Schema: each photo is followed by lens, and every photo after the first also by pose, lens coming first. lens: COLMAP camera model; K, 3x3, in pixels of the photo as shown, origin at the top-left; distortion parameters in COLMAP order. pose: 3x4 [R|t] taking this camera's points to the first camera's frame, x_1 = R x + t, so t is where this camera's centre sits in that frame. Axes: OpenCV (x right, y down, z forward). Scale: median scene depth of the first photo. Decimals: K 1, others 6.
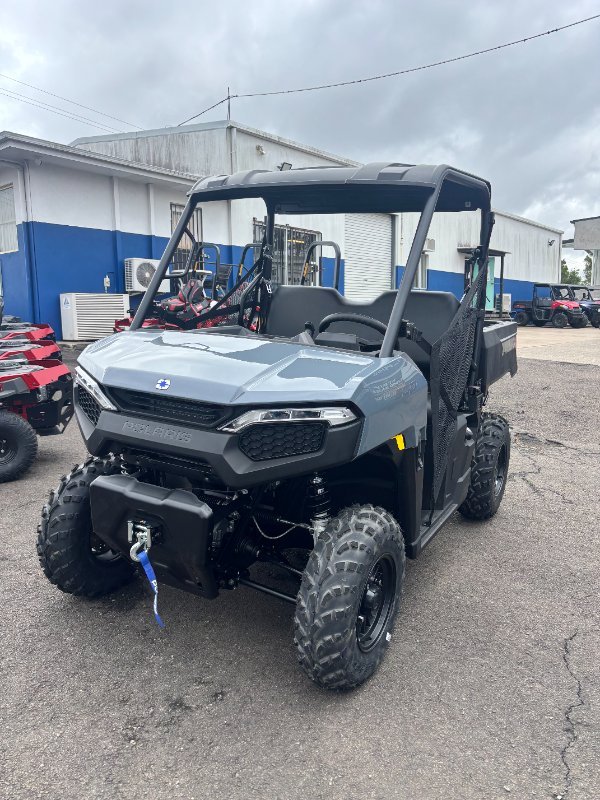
lens RADIAL K [[607.4, 0, 298.5], [0, 607.4, 403.3], [0, 0, 1]] dist [0.040888, -0.027505]
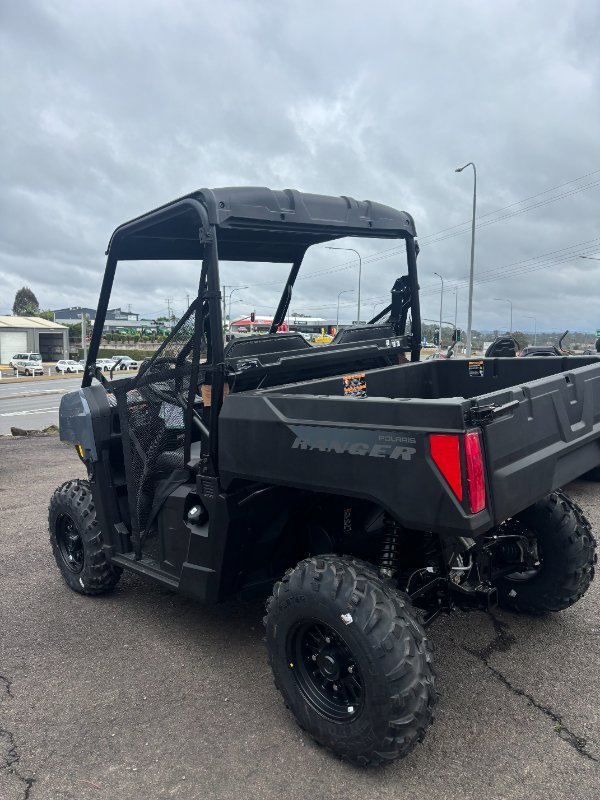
lens RADIAL K [[607.4, 0, 286.0], [0, 607.4, 399.2], [0, 0, 1]] dist [0.040888, -0.027505]
pose [[-0.290558, 0.108579, -0.950677, 1.219897], [-0.125312, 0.980666, 0.150304, -0.291203], [0.948616, 0.162803, -0.271334, 1.625720]]
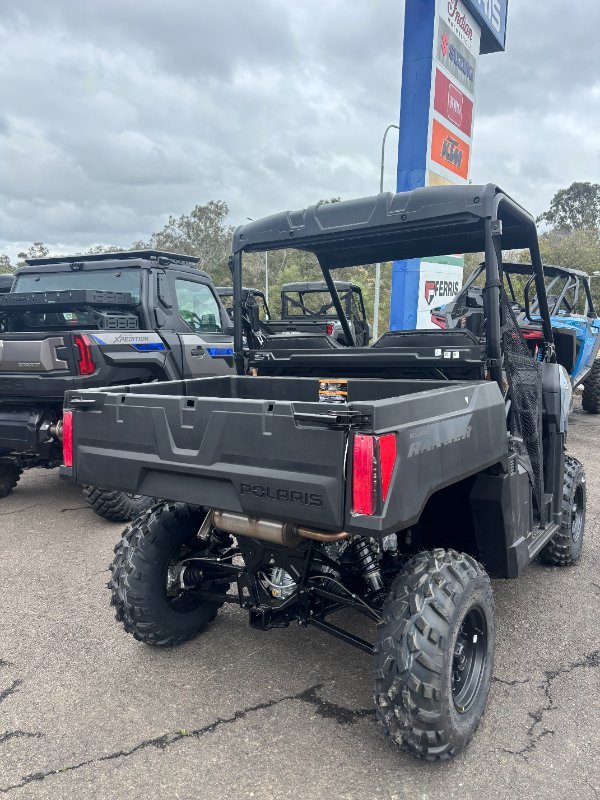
lens RADIAL K [[607.4, 0, 296.6], [0, 607.4, 407.6], [0, 0, 1]] dist [0.040888, -0.027505]
pose [[-0.994892, -0.019036, 0.099134, 0.131267], [0.013474, 0.948225, 0.317312, -0.482304], [-0.100042, 0.317027, -0.943125, 2.476842]]
